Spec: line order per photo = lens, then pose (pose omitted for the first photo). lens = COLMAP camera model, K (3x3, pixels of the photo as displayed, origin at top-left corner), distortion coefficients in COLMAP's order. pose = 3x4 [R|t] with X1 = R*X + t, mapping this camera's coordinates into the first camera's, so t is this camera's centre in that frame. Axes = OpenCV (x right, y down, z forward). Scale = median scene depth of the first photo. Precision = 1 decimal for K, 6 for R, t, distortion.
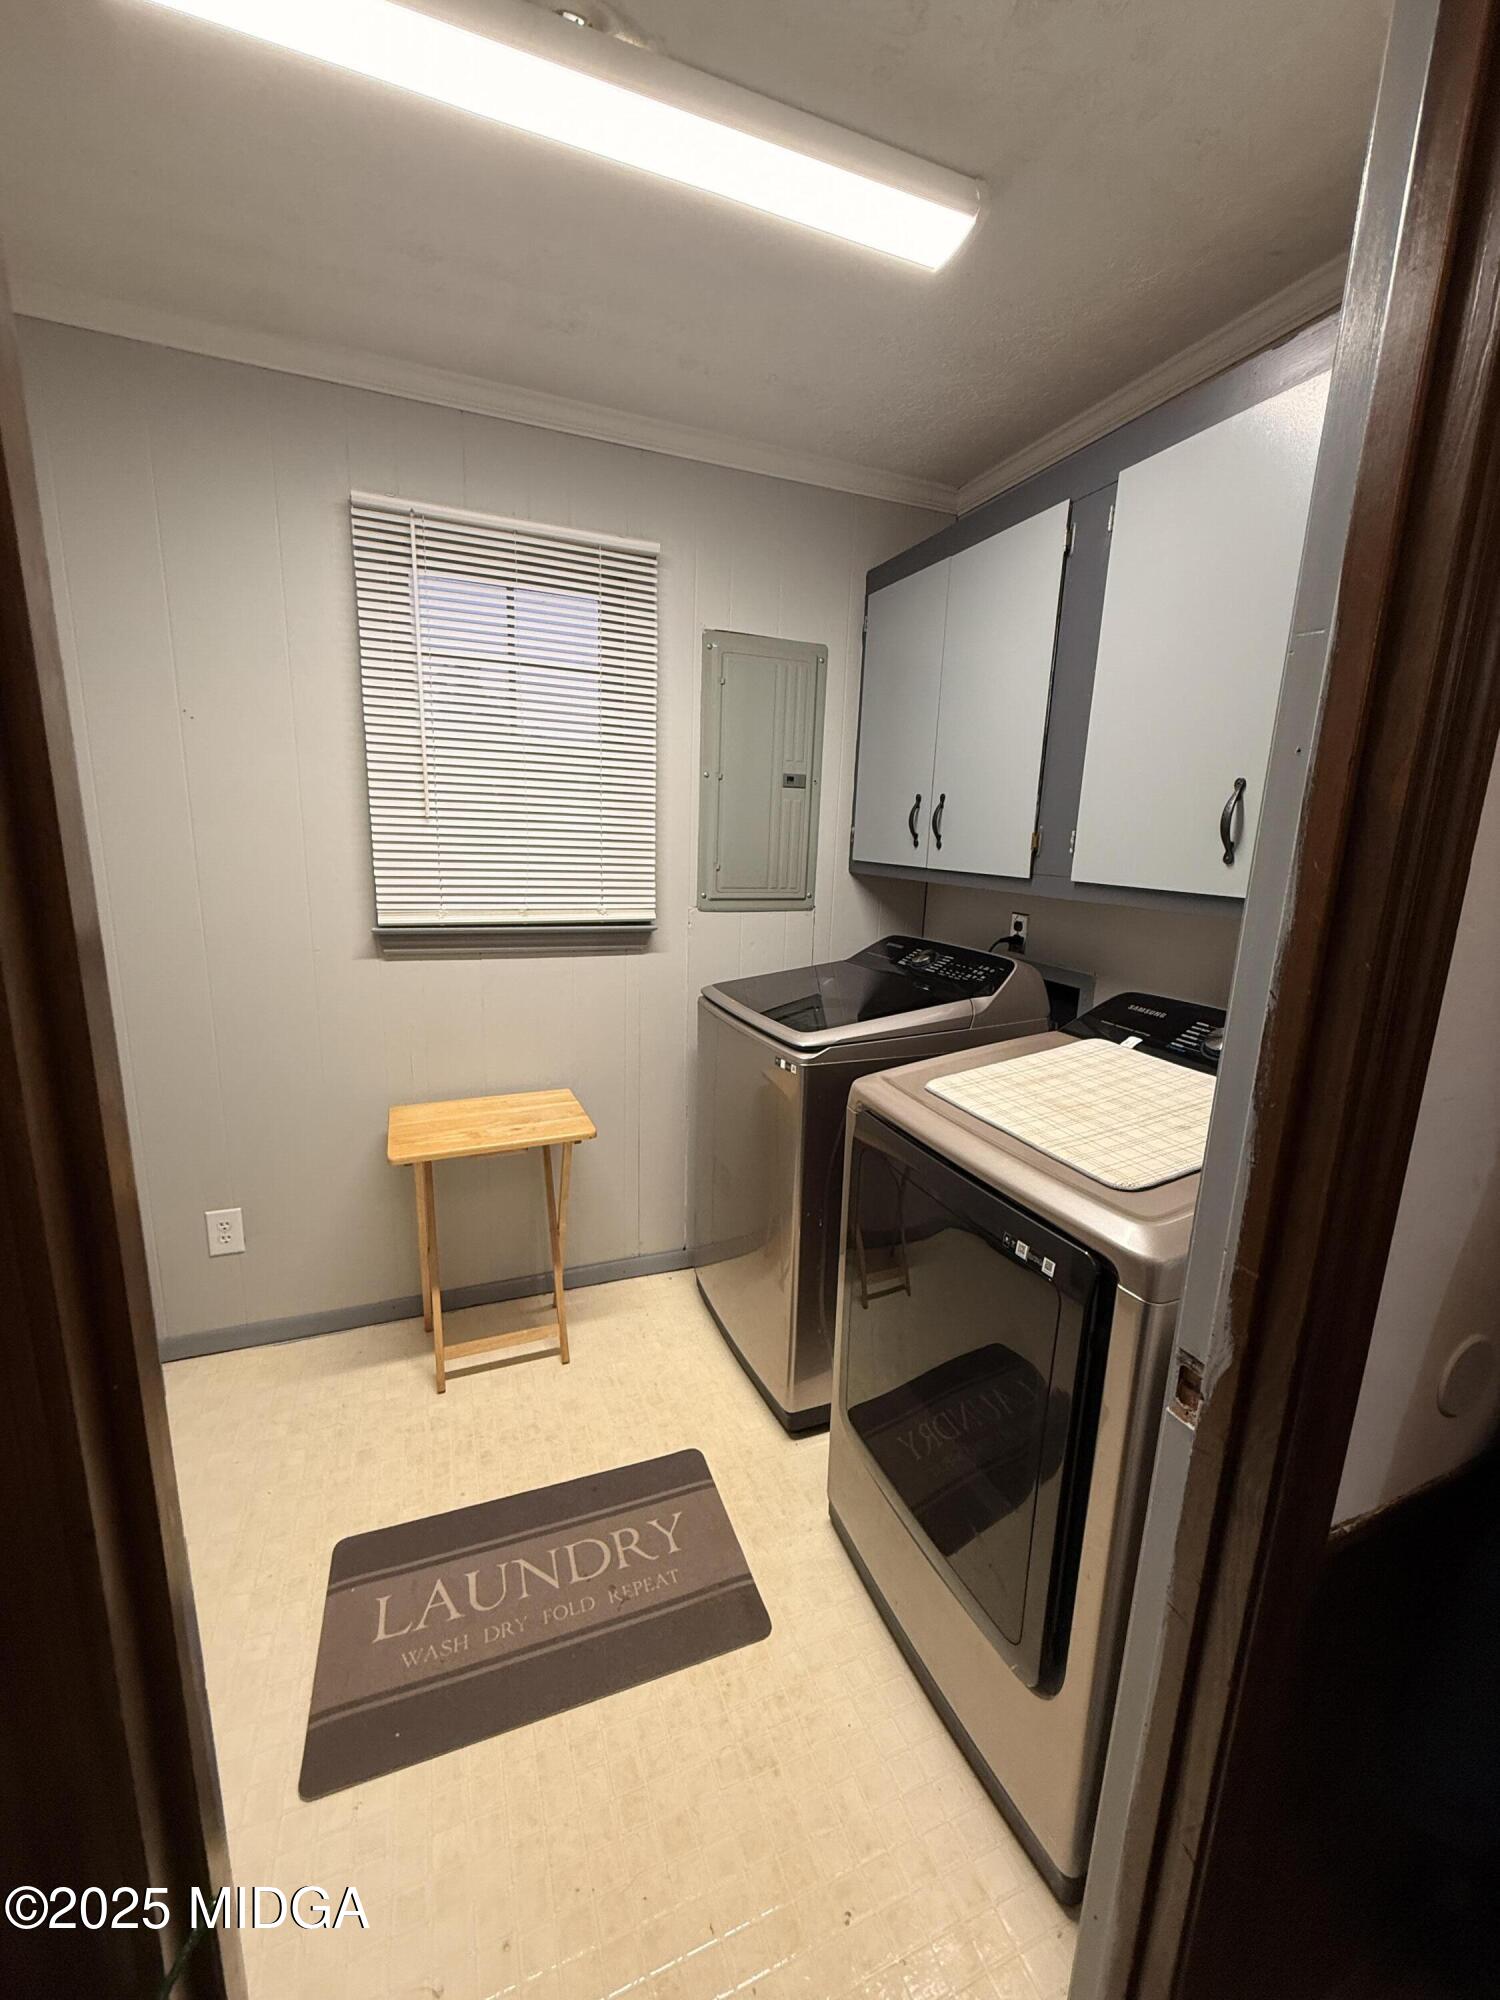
lens RADIAL K [[792.0, 0, 748.2], [0, 792.0, 998.9], [0, 0, 1]] dist [-0.001463, -0.000985]
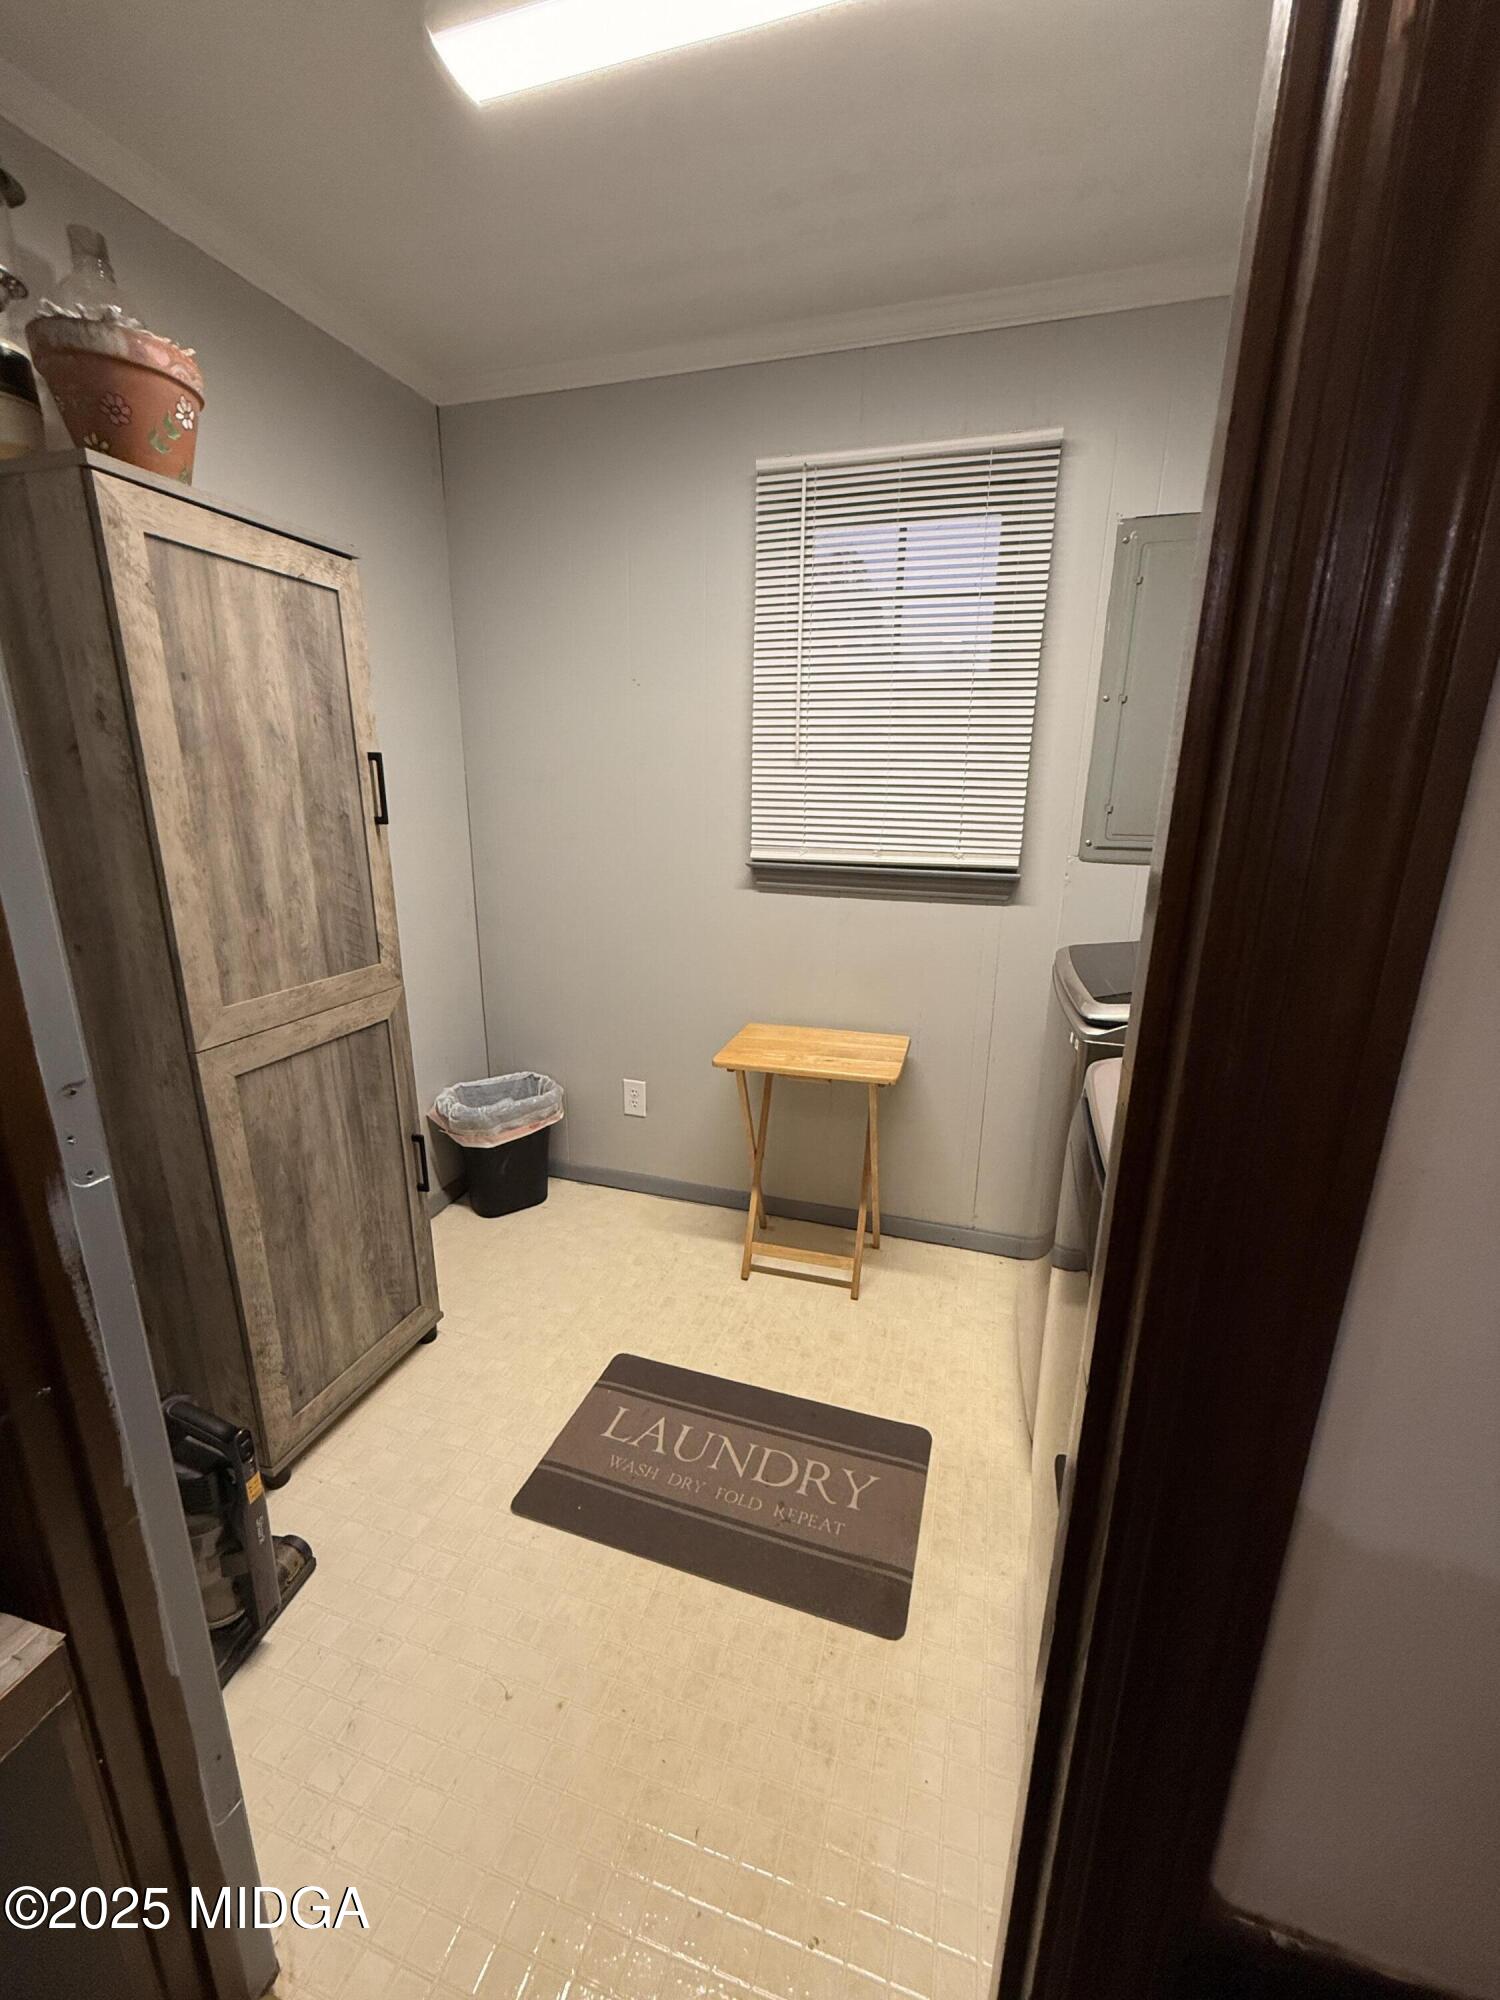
lens RADIAL K [[792.0, 0, 752.7], [0, 792.0, 1000.3], [0, 0, 1]] dist [-0.001463, -0.000985]
pose [[0.772238, 0.142718, -0.619096, 0.255851], [-0.118390, 0.989701, 0.080476, 0.014431], [0.624205, 0.011148, 0.781181, 0.125311]]
